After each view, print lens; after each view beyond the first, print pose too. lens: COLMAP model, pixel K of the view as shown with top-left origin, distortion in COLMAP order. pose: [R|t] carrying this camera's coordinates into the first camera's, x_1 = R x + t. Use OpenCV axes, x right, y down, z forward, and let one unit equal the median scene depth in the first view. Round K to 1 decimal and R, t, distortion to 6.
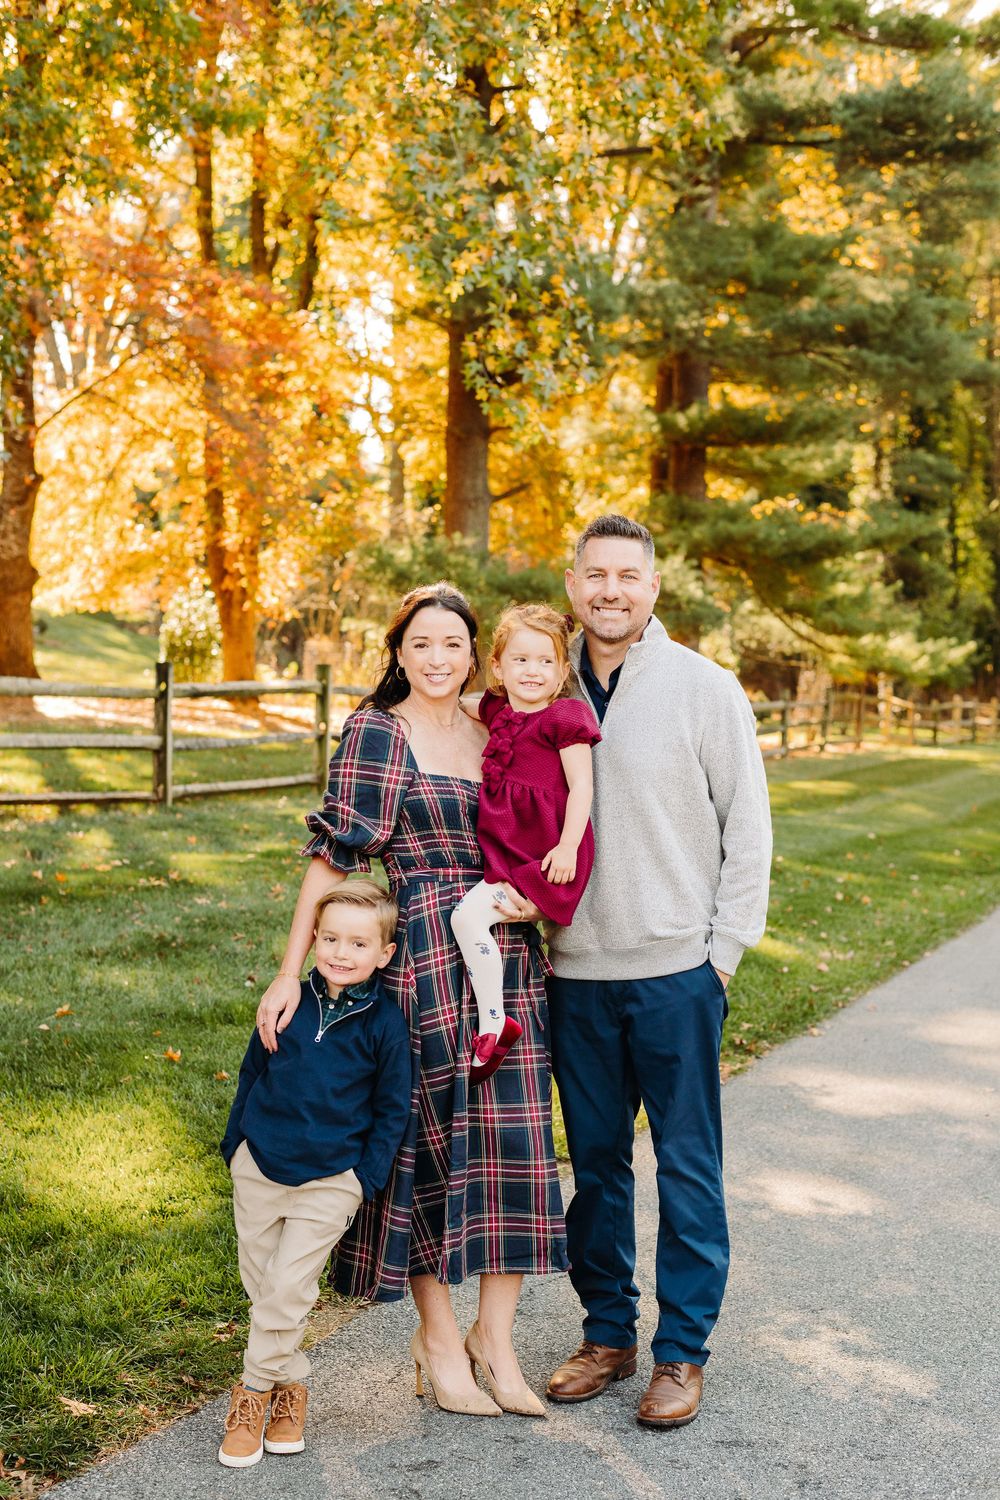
lens RADIAL K [[2329.9, 0, 500.1], [0, 2329.9, 751.8], [0, 0, 1]] dist [0.021824, 0.000000]
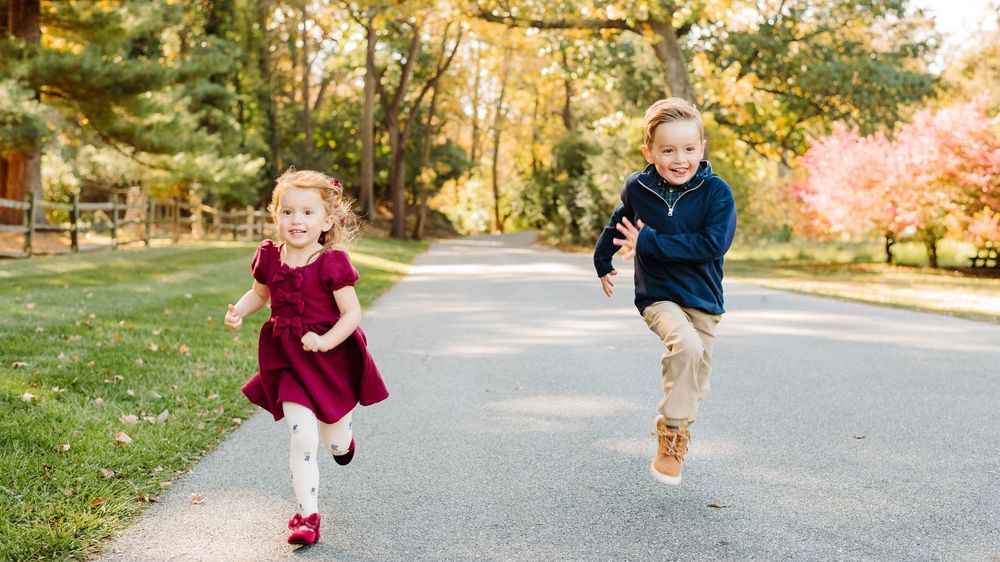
lens RADIAL K [[1547.8, 0, 500.8], [0, 1547.8, 281.6], [0, 0, 1]] dist [-0.025122, 0.000000]
pose [[0.935875, -0.046831, 0.349205, 0.026631], [0.043326, 0.998902, 0.017845, 0.013186], [-0.349657, -0.001571, 0.936876, 0.165253]]
